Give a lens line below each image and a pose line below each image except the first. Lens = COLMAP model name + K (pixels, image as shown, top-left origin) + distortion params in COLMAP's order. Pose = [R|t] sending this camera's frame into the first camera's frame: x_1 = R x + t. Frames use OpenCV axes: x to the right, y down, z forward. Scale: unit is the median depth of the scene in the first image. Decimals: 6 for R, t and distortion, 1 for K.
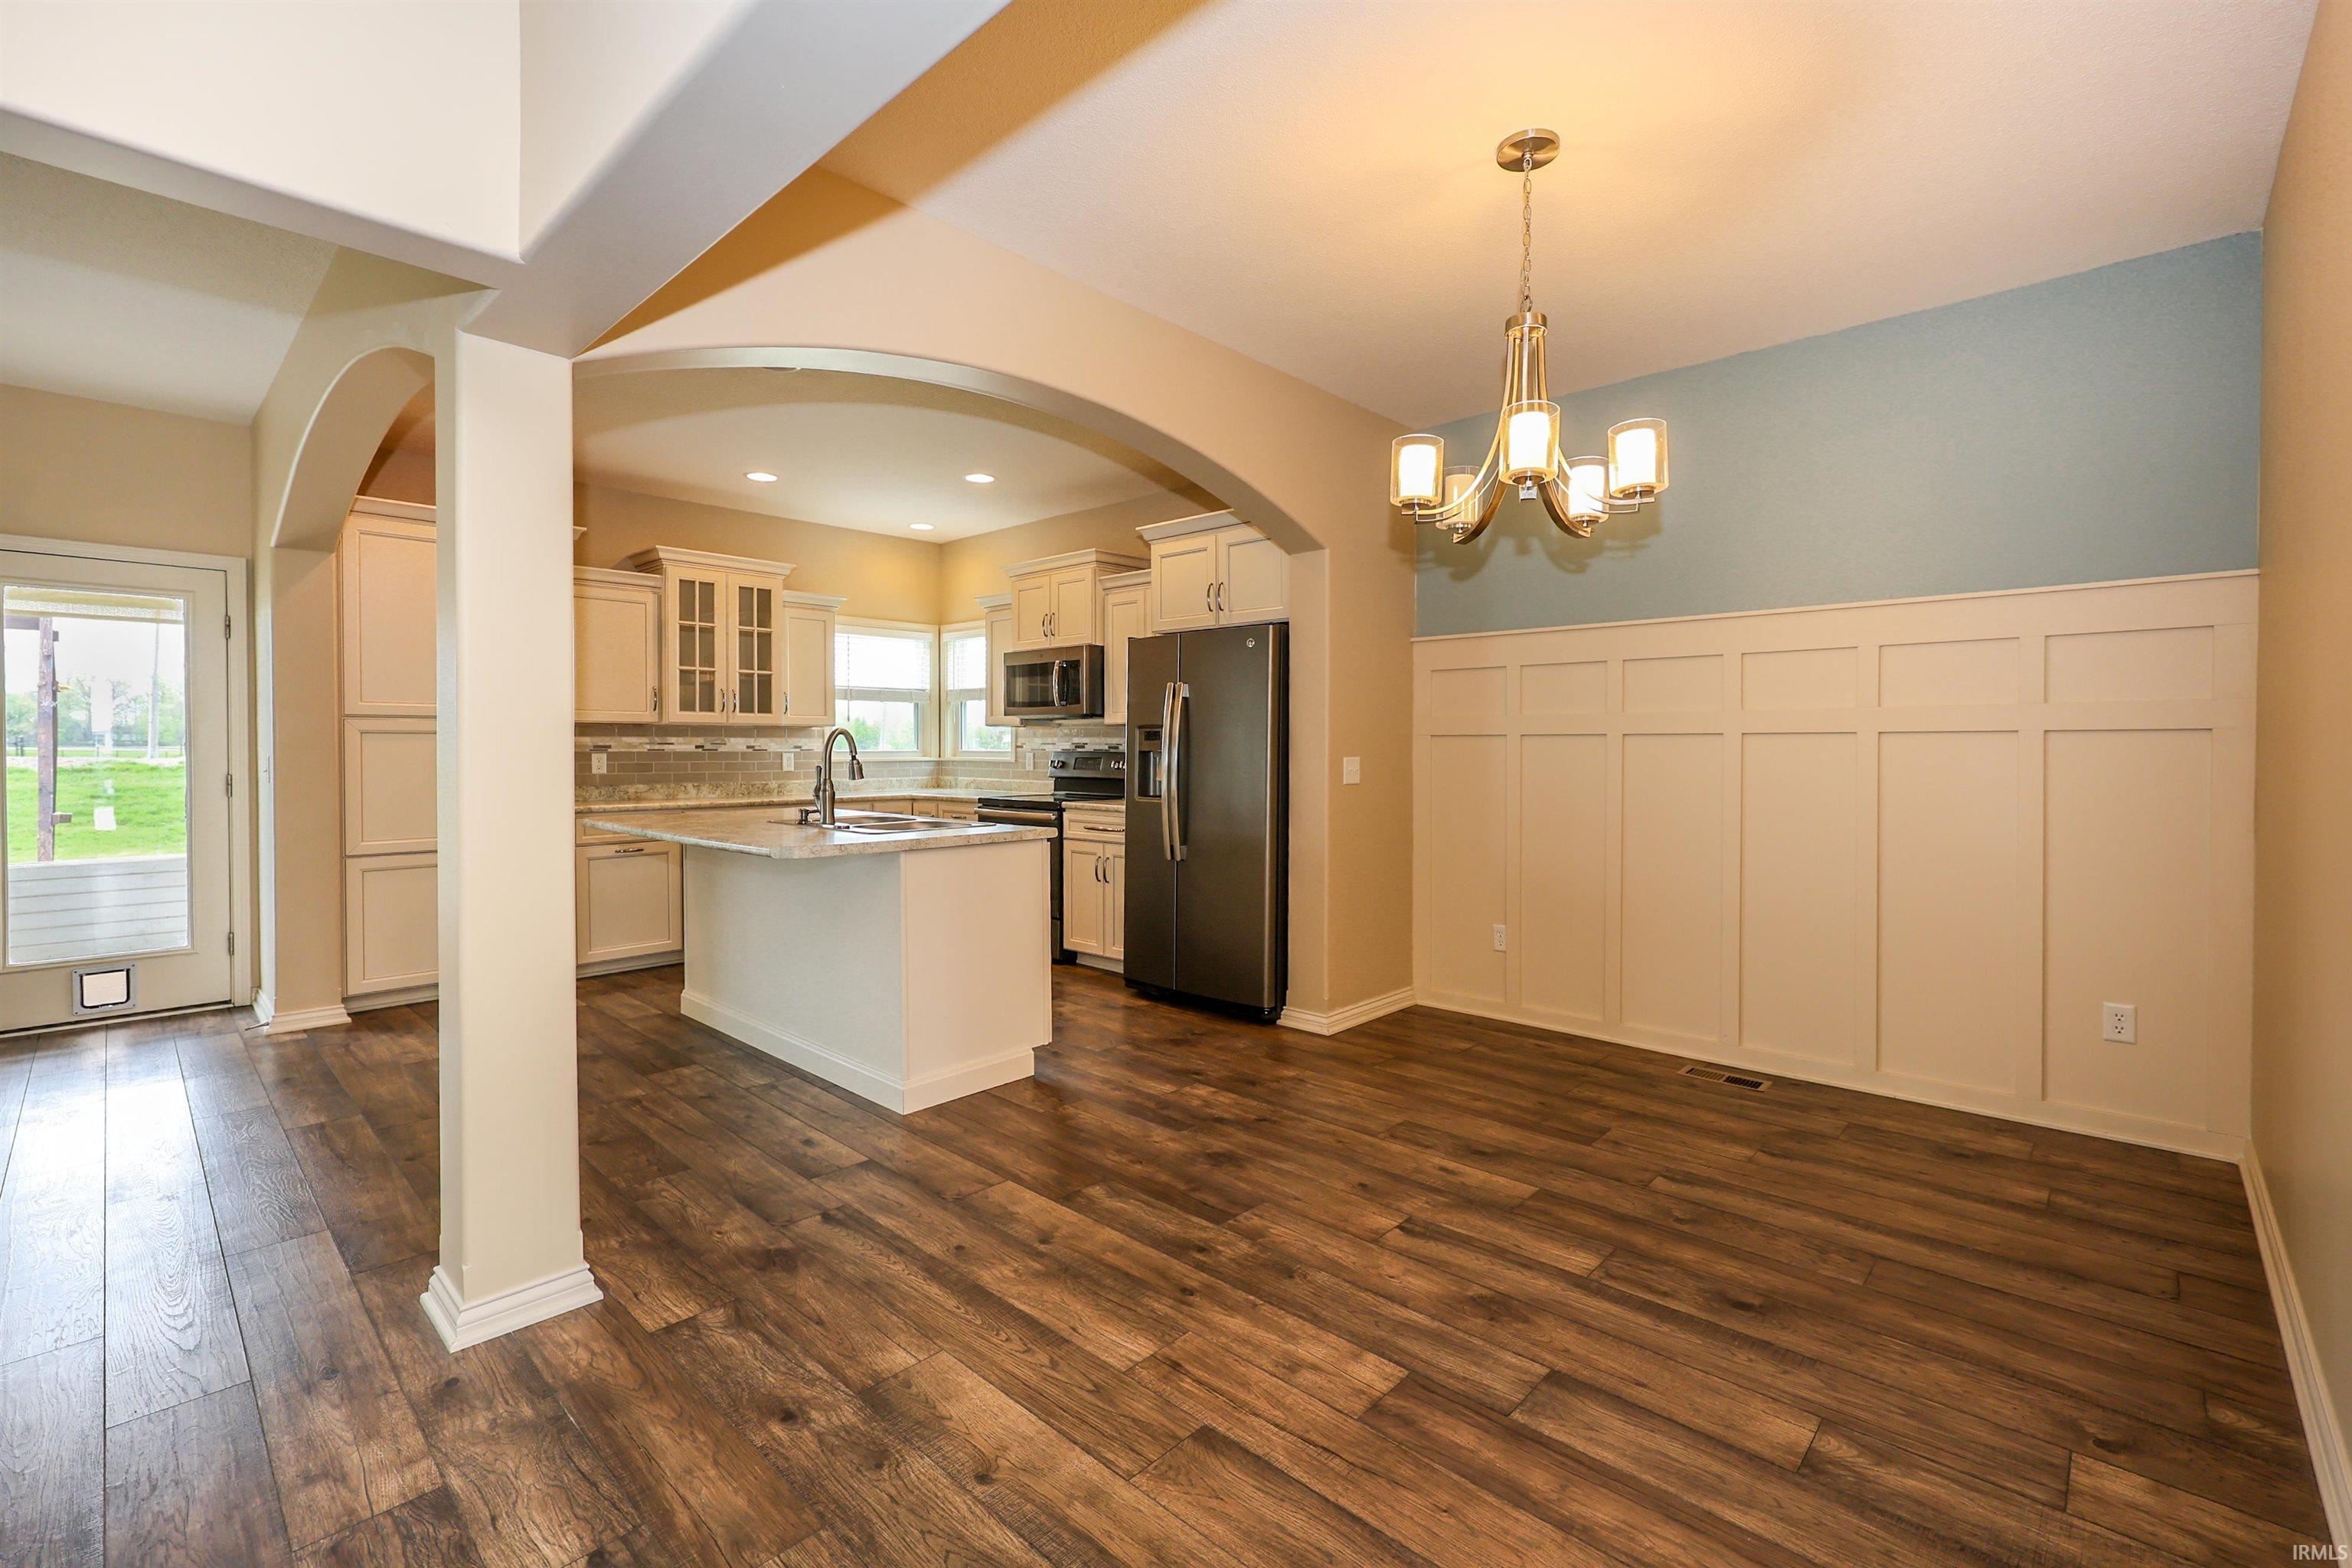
lens RADIAL K [[1005.5, 0, 1203.8], [0, 1005.5, 752.2], [0, 0, 1]] dist [0.003370, -0.001752]
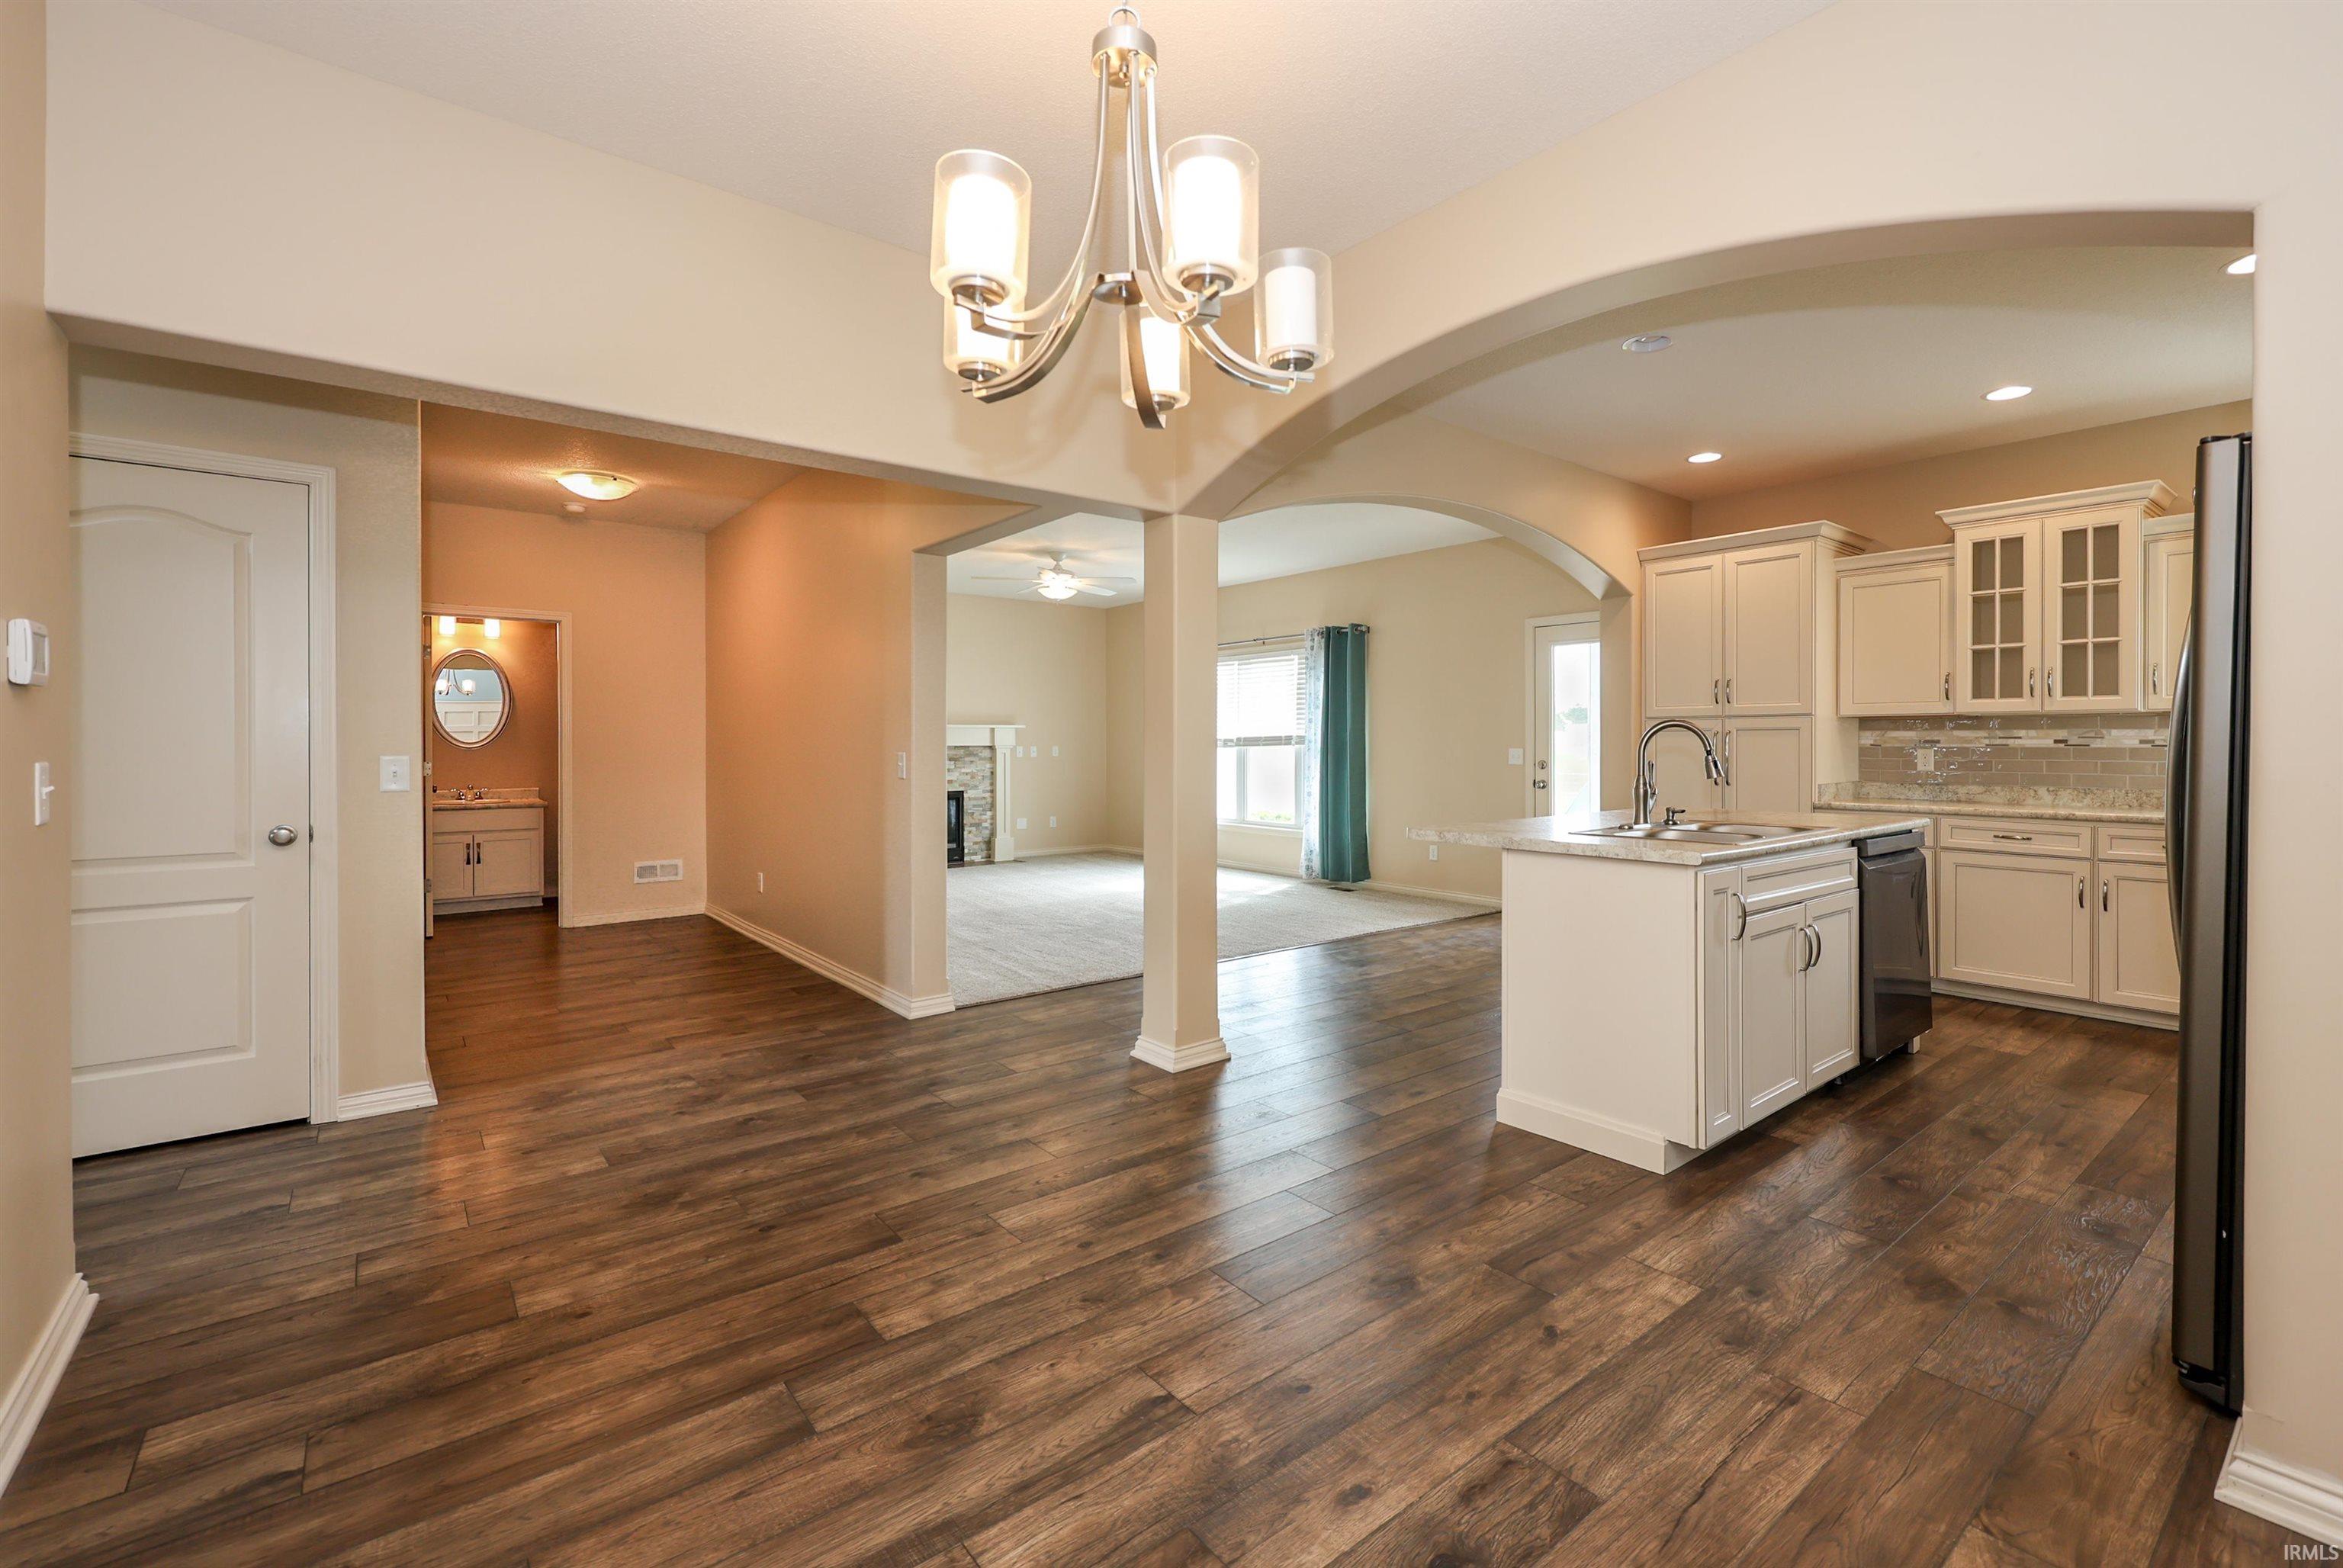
lens RADIAL K [[1001.6, 0, 1226.7], [0, 1001.6, 752.4], [0, 0, 1]] dist [0.003370, -0.001752]
pose [[-0.120421, 0.009029, -0.992682, 0.386065], [-0.002993, 0.999951, 0.009459, -0.002548], [0.992718, 0.004111, -0.120389, 0.477364]]
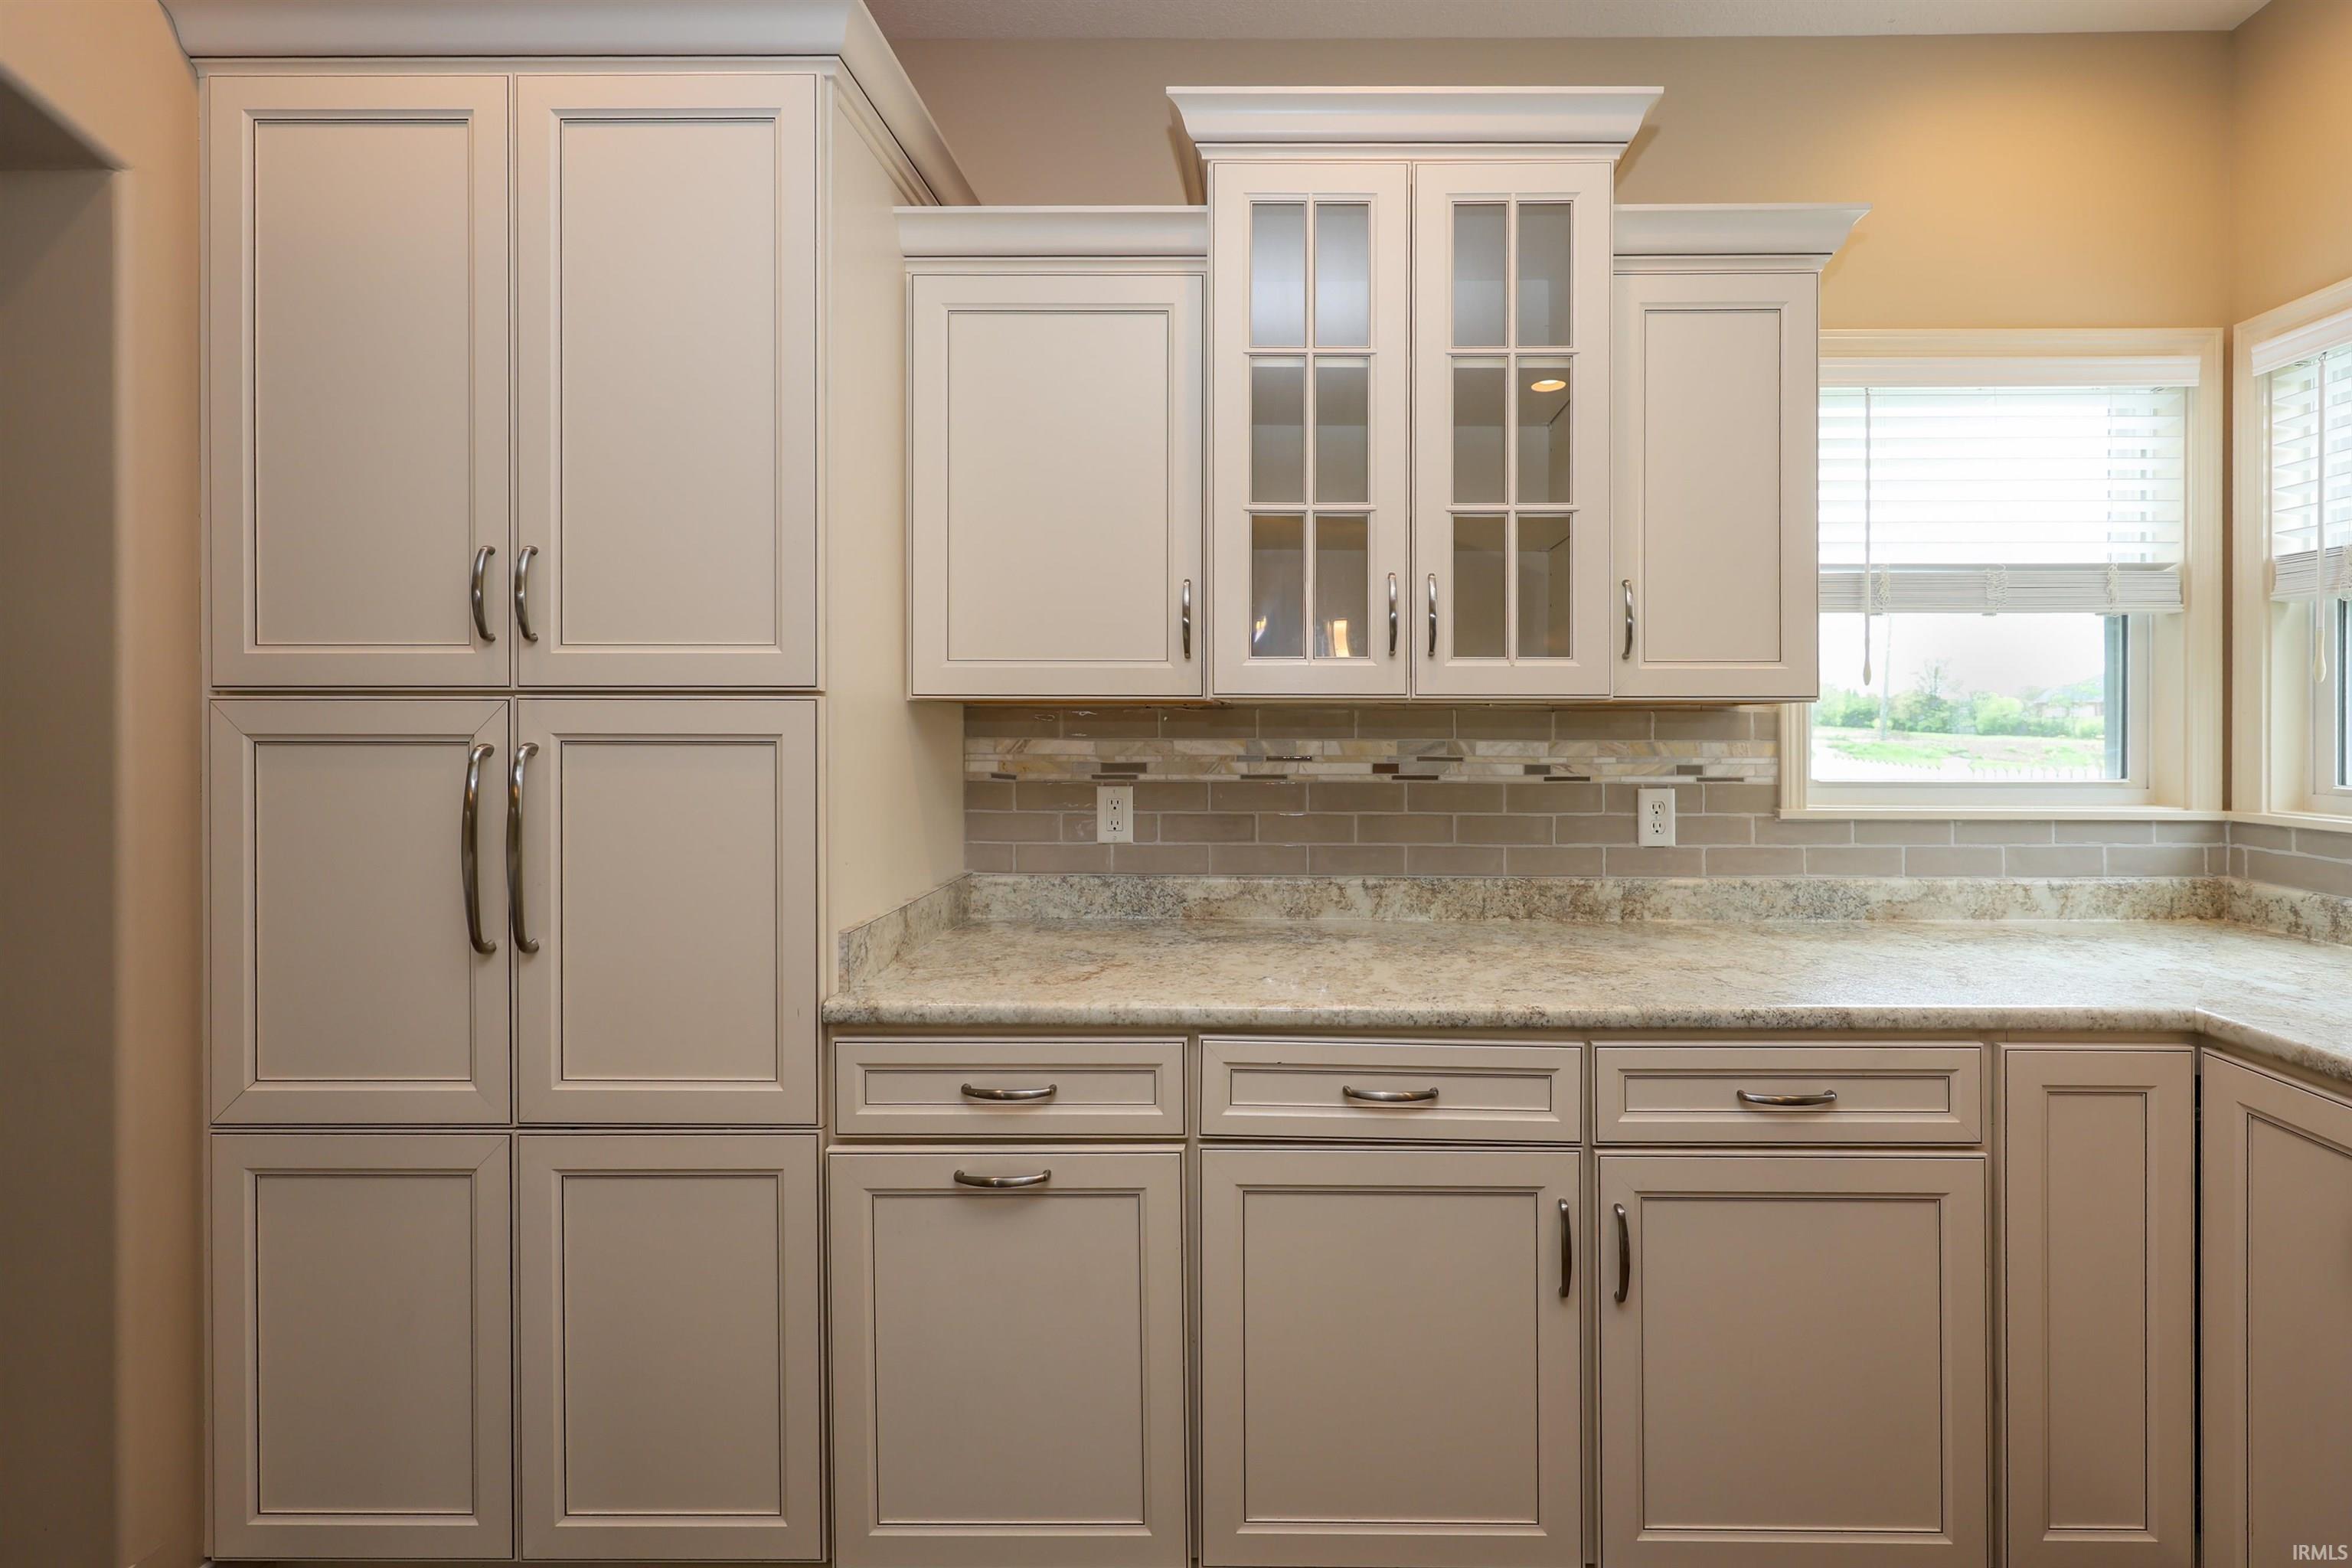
lens RADIAL K [[948.0, 0, 1257.9], [0, 948.0, 721.7], [0, 0, 1]] dist [0.001773, -0.000305]
pose [[0.655302, -0.002264, -0.755364, -0.309558], [-0.004665, 0.999964, -0.007044, -0.019924], [0.755353, 0.008140, 0.655268, 0.814545]]
